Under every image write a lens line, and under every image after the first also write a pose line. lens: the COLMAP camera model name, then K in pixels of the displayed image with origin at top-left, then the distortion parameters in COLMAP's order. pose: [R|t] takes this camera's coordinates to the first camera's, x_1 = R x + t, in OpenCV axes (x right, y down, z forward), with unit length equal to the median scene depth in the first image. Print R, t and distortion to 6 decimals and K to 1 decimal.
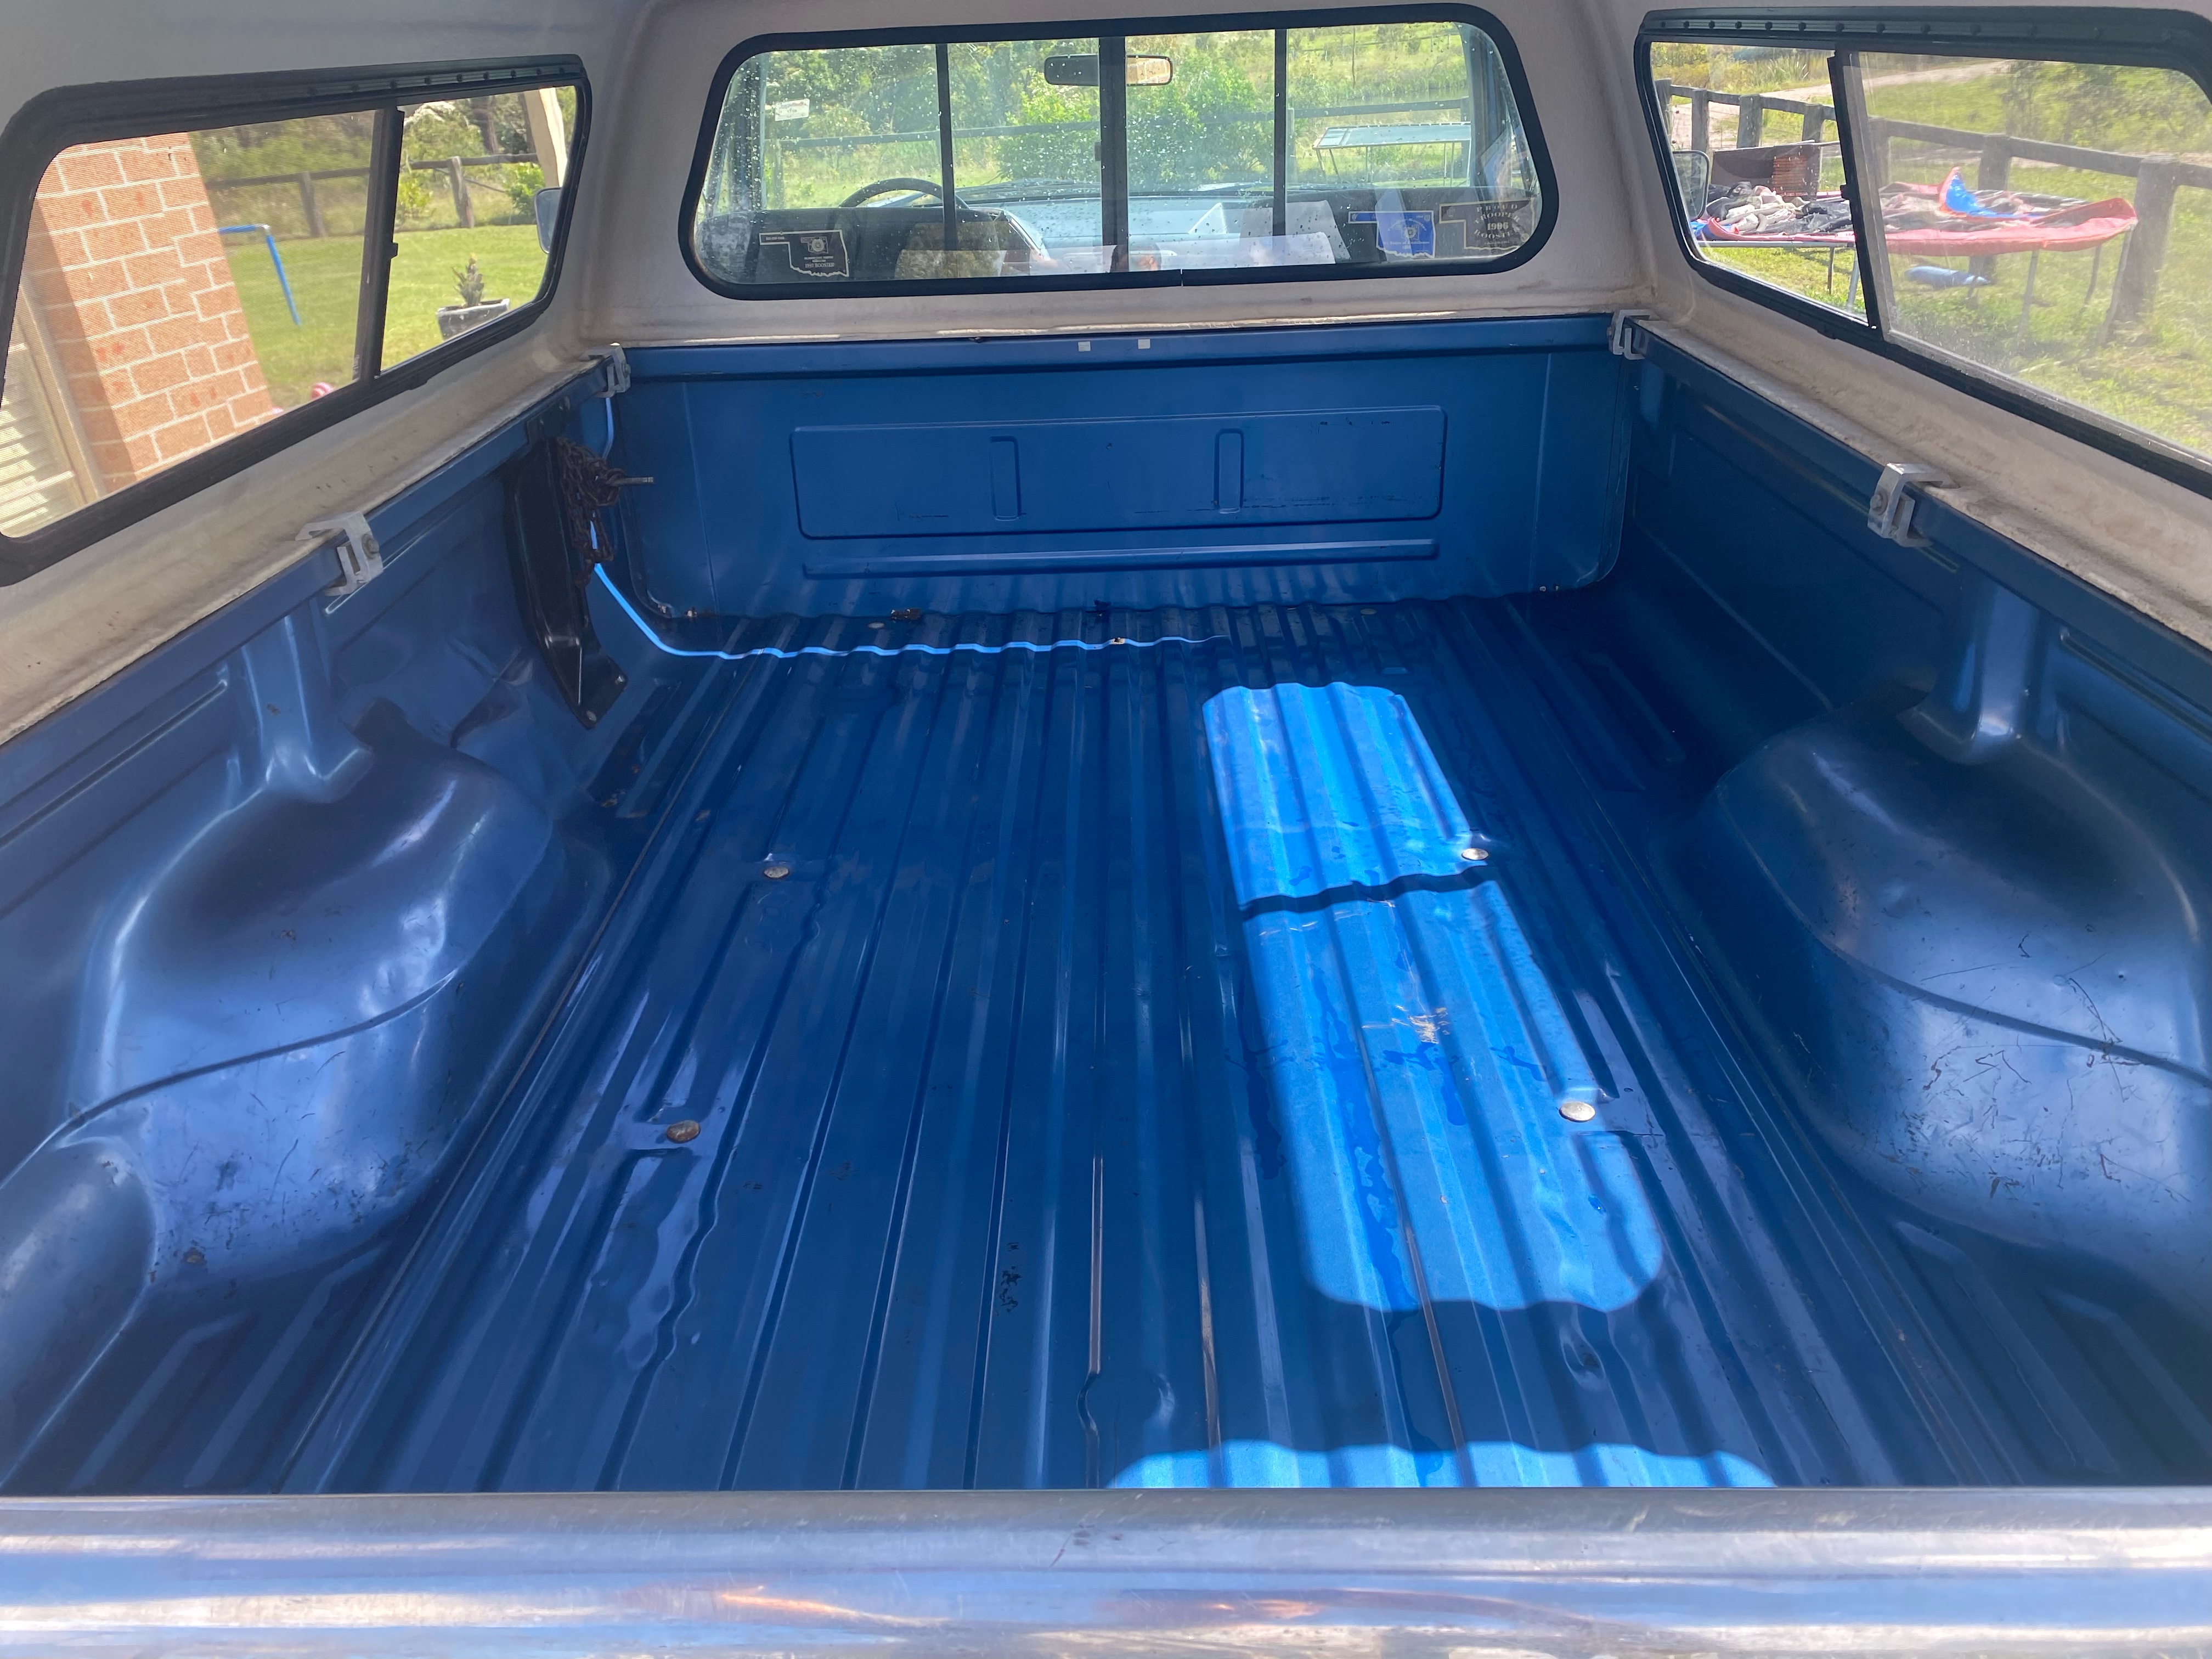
lens RADIAL K [[1701.2, 0, 1076.3], [0, 1701.2, 823.6], [0, 0, 1]] dist [0.010753, 0.002945]
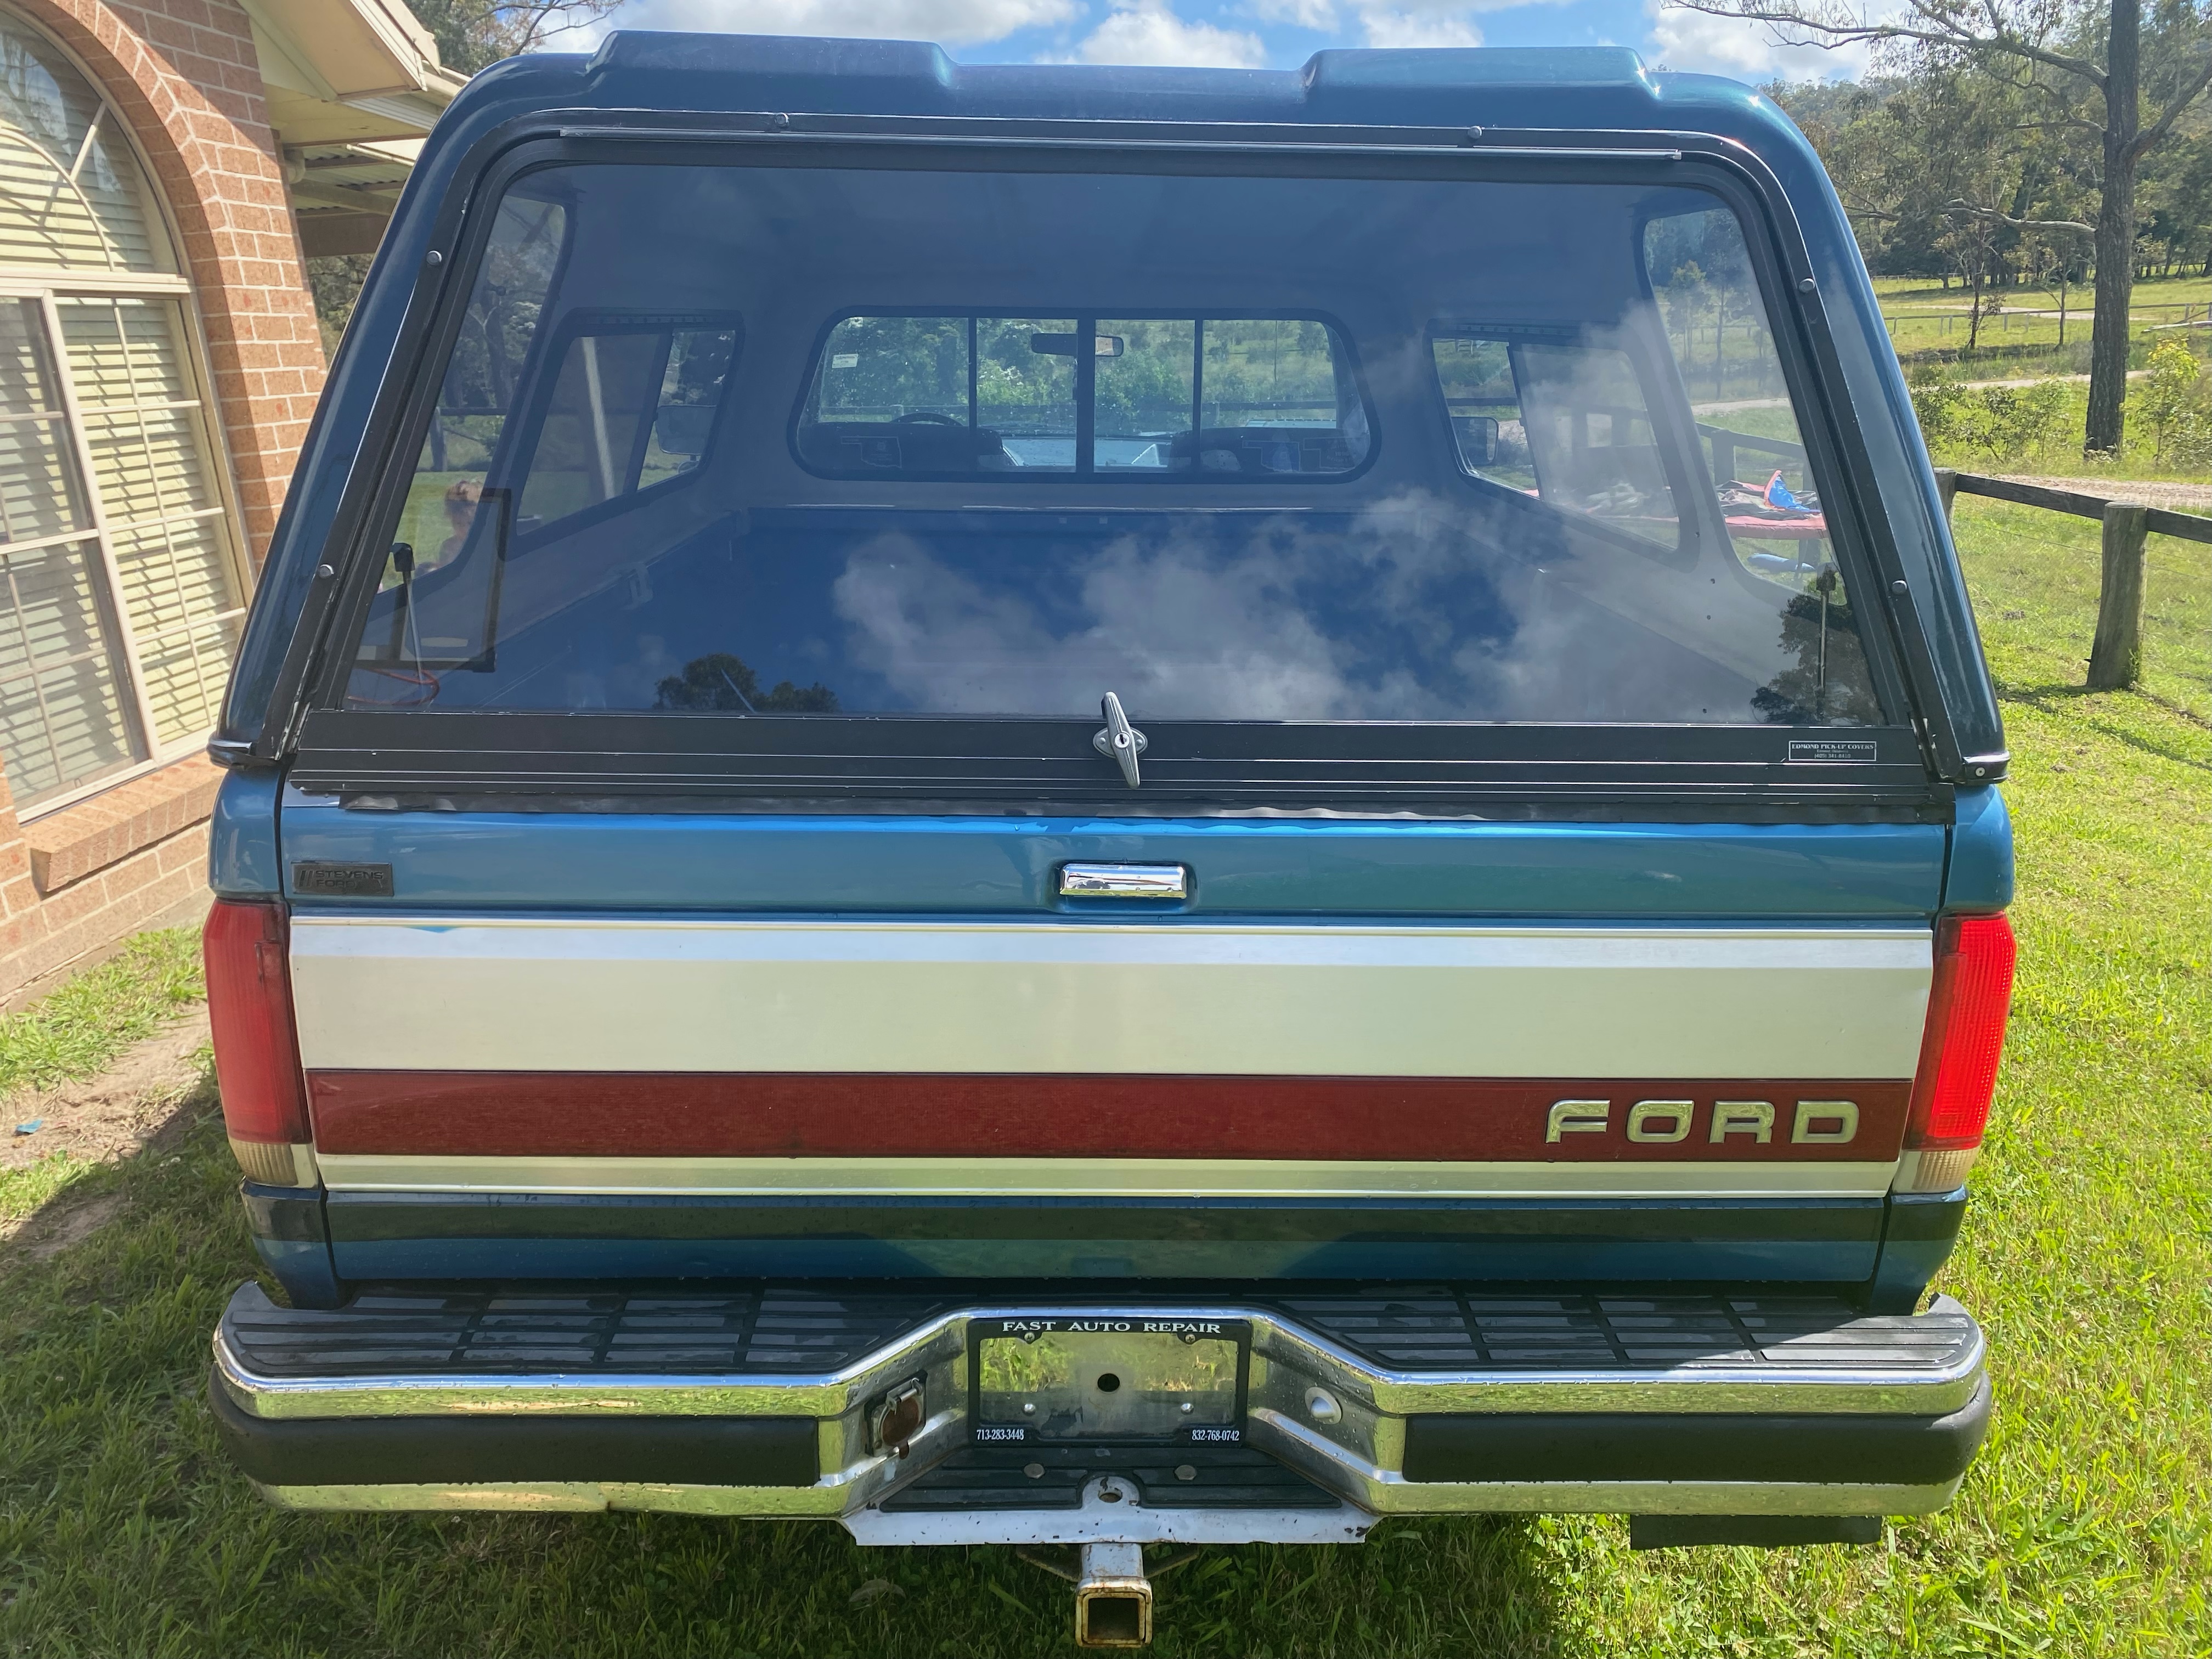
lens RADIAL K [[1671.1, 0, 1106.0], [0, 1671.1, 829.5], [0, 0, 1]] dist [0.023706, -0.017248]
pose [[0.997699, 0.030909, 0.060343, -0.024187], [-0.021947, 0.989350, -0.143889, 0.122242], [-0.064147, 0.142233, 0.987752, -0.246160]]
